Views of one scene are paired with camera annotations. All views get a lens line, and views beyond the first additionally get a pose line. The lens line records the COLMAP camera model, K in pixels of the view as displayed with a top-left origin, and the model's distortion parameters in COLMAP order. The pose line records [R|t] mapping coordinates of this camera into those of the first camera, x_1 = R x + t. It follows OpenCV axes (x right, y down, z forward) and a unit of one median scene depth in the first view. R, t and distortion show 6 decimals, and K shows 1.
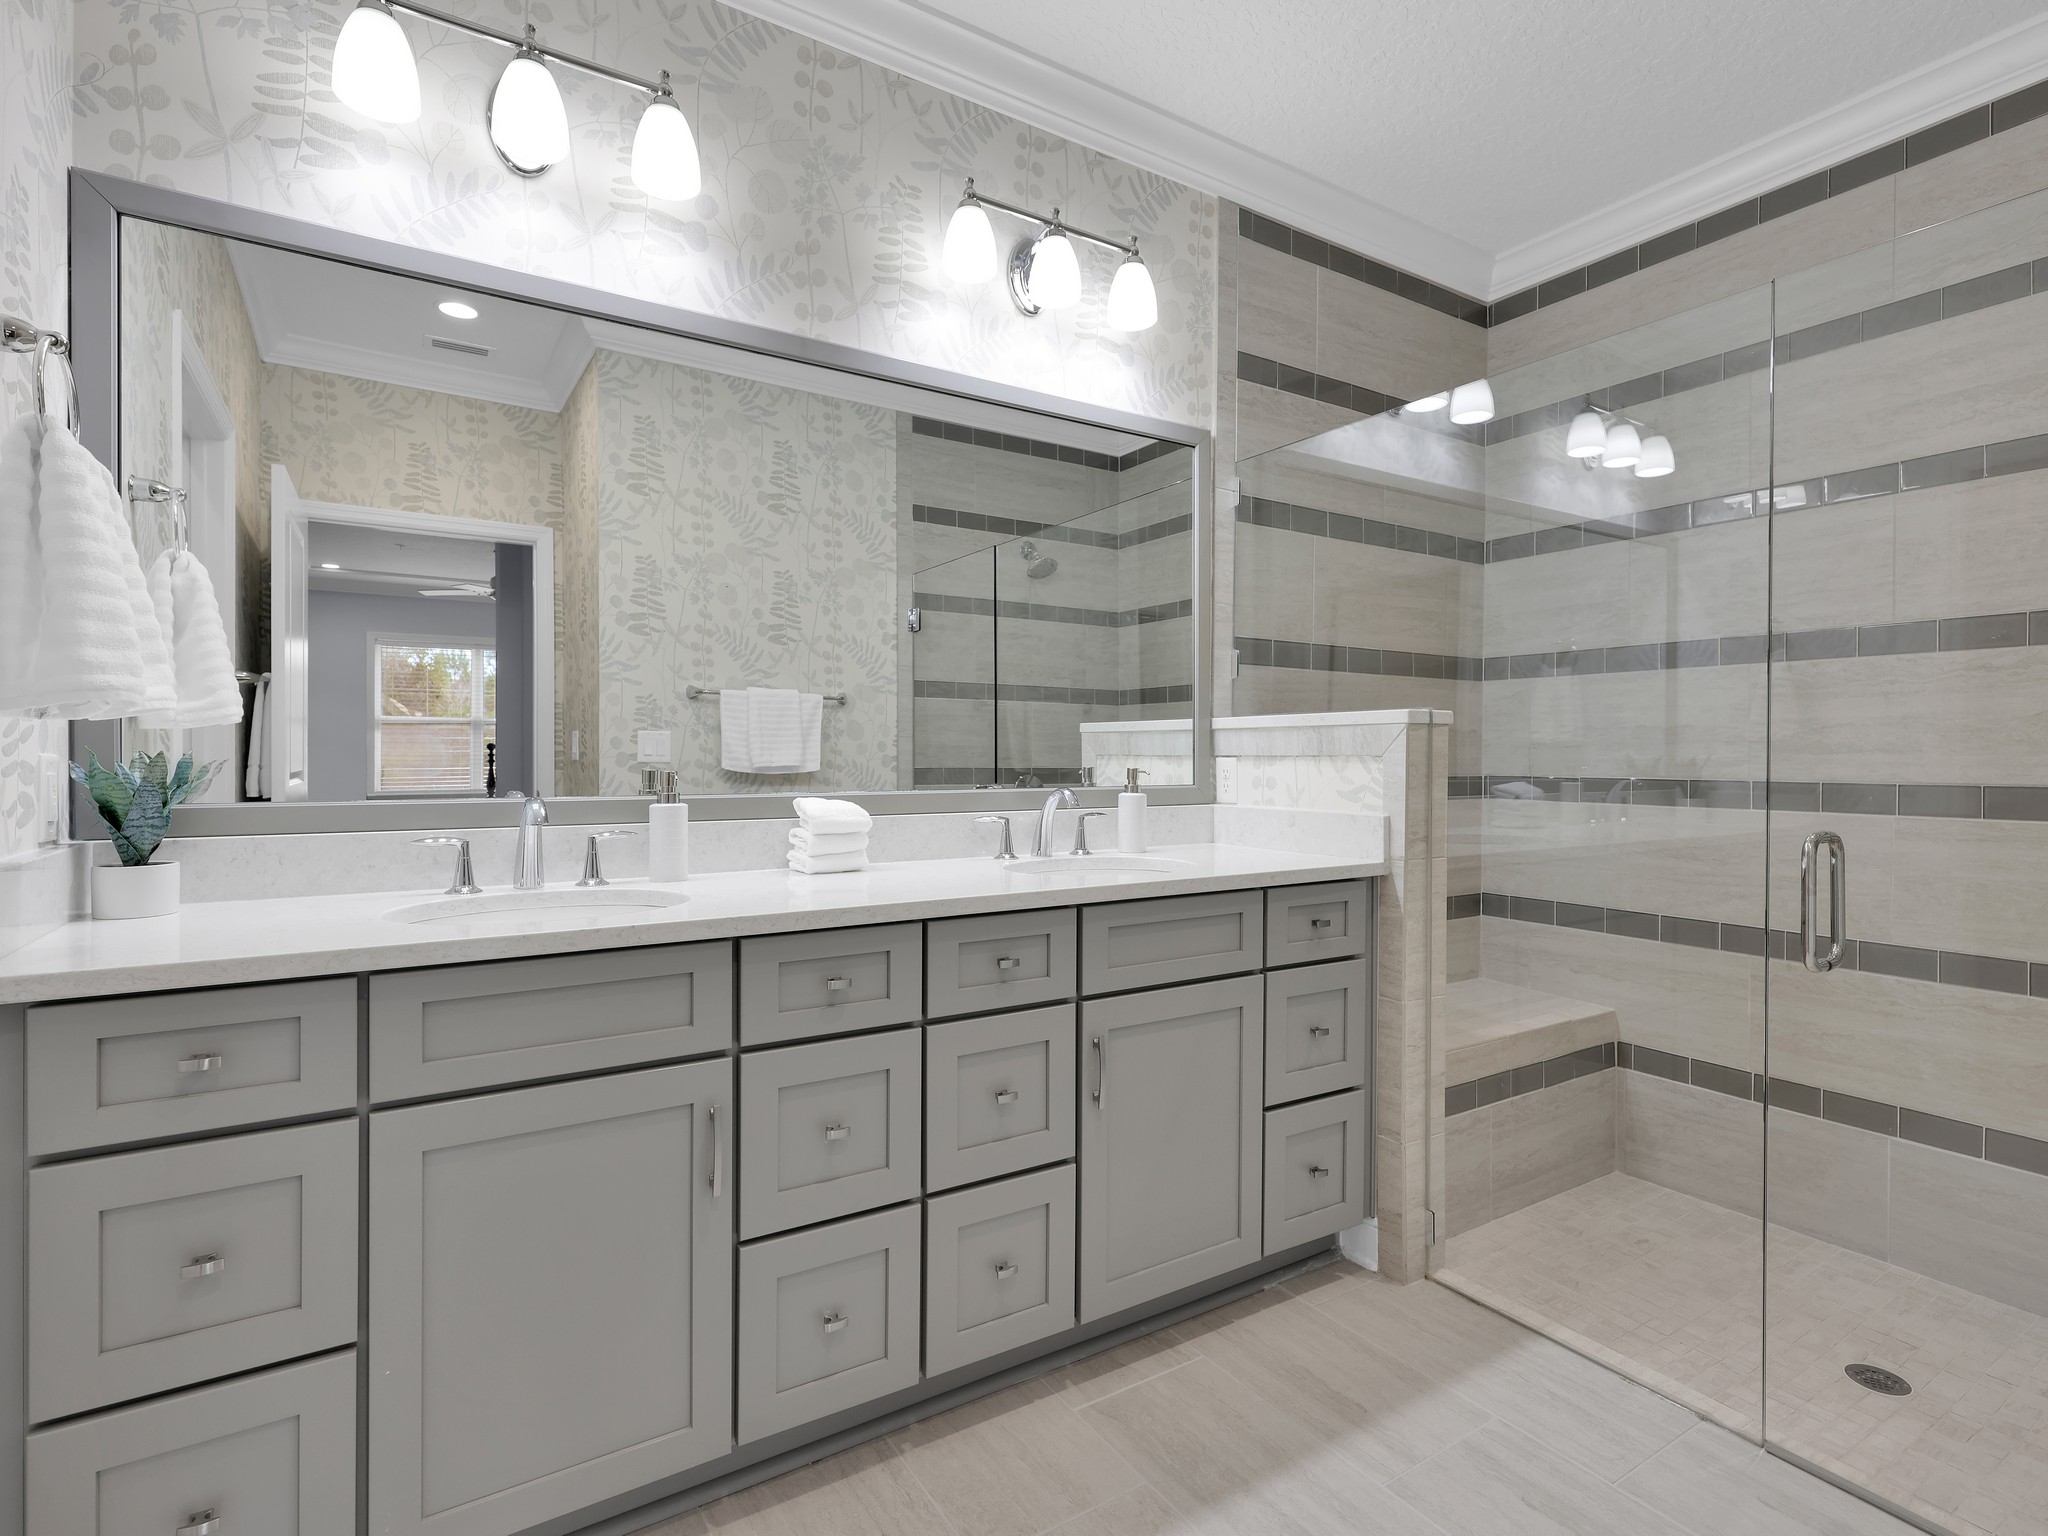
lens RADIAL K [[1055.6, 0, 1028.4], [0, 1055.6, 761.5], [0, 0, 1]] dist [0.000270, 0.000745]
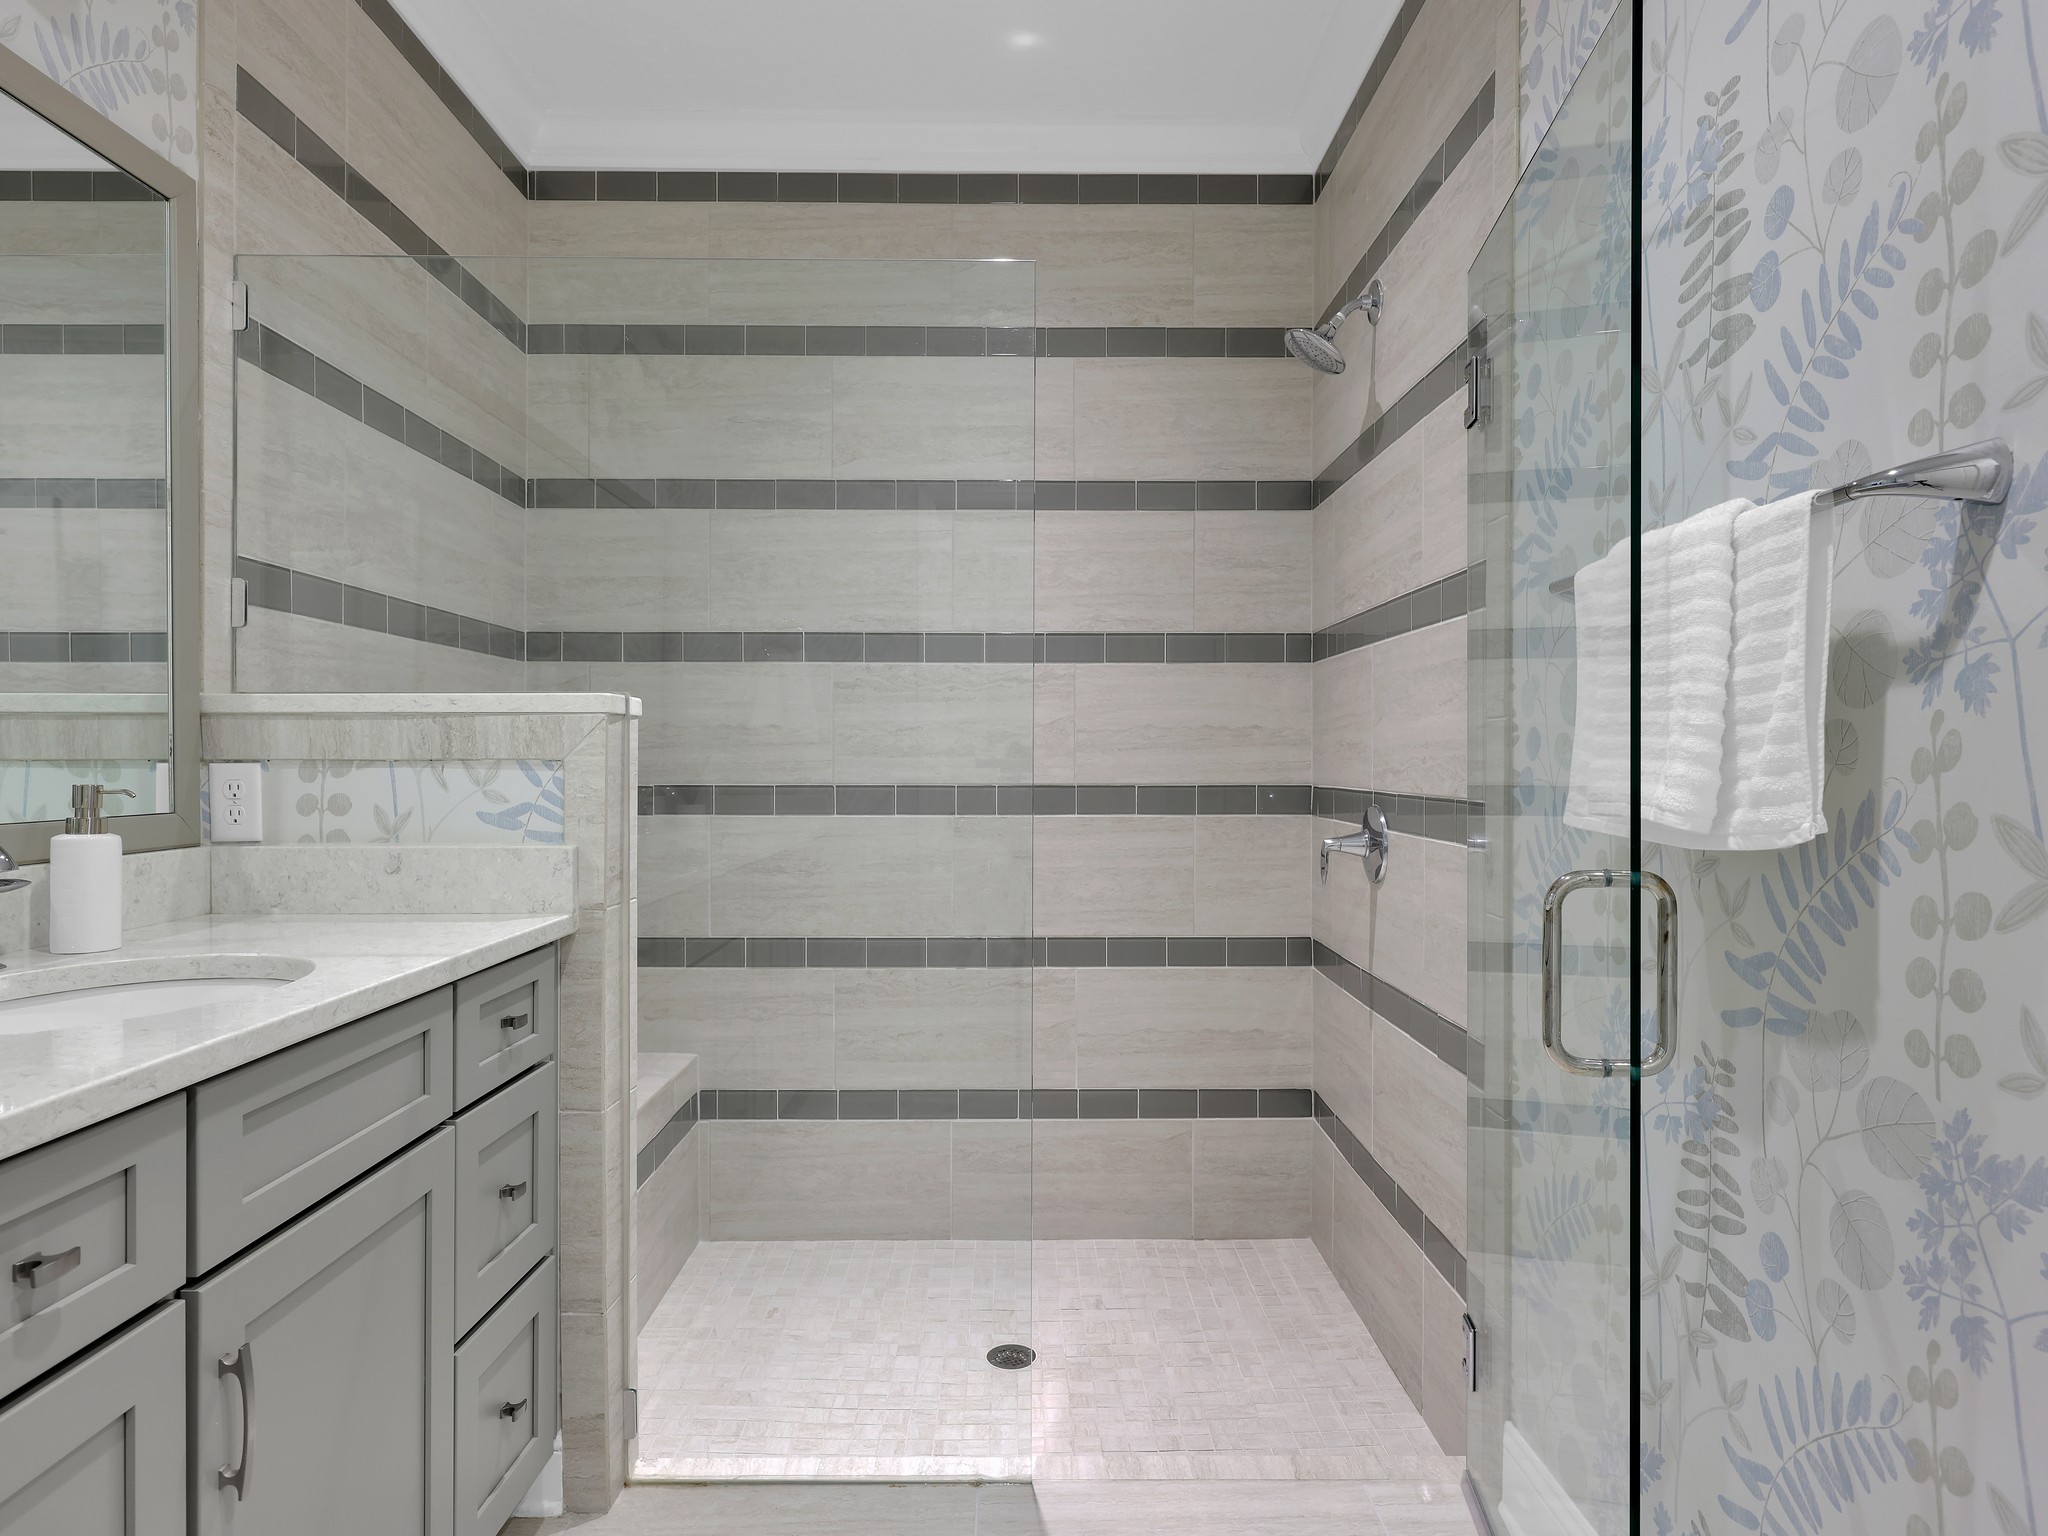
lens RADIAL K [[1198.2, 0, 1028.4], [0, 1198.2, 767.8], [0, 0, 1]] dist [0.003482, 0.001711]
pose [[0.514195, -0.008984, 0.857626, -0.167748], [0.004241, 0.999960, 0.007932, -0.005100], [-0.857663, -0.000441, 0.514213, 0.320707]]
